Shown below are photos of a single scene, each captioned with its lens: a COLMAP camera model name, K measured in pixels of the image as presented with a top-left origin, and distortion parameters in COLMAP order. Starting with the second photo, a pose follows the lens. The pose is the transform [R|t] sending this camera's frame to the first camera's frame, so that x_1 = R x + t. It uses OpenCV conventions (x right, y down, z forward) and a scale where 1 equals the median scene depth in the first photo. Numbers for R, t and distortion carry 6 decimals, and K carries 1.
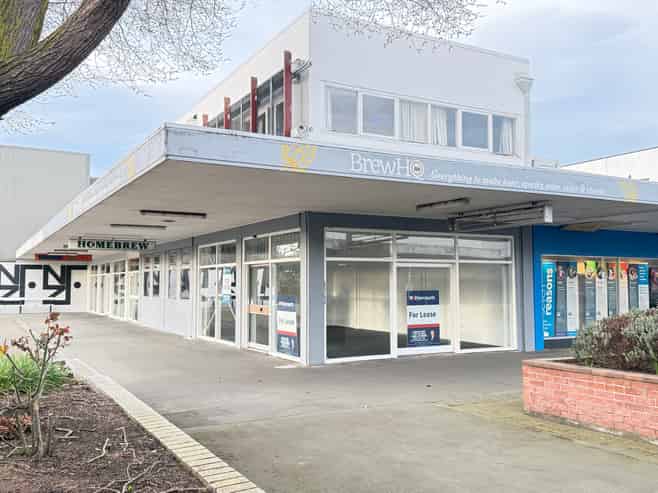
lens RADIAL K [[627.0, 0, 329.0], [0, 627.0, 245.2], [0, 0, 1]] dist [0.002142, 0.000000]
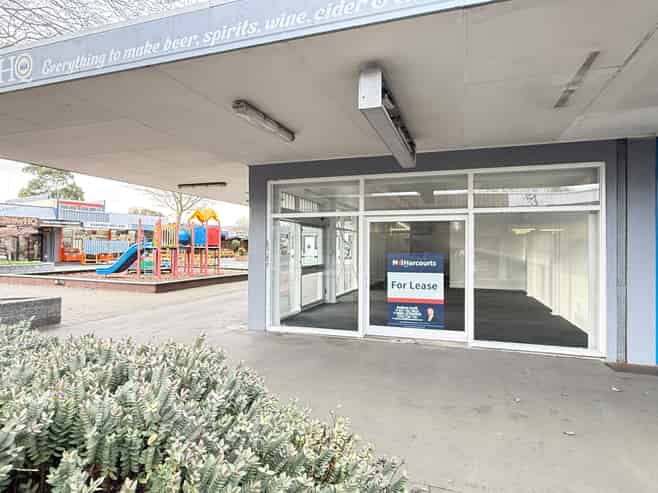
lens RADIAL K [[397.9, 0, 330.7], [0, 397.9, 250.1], [0, 0, 1]] dist [-0.004318, -0.000992]
pose [[0.665430, 0.008640, -0.746410, 0.435047], [0.041571, 0.997952, 0.048613, 0.041936], [0.745301, -0.063378, 0.663709, 0.618192]]
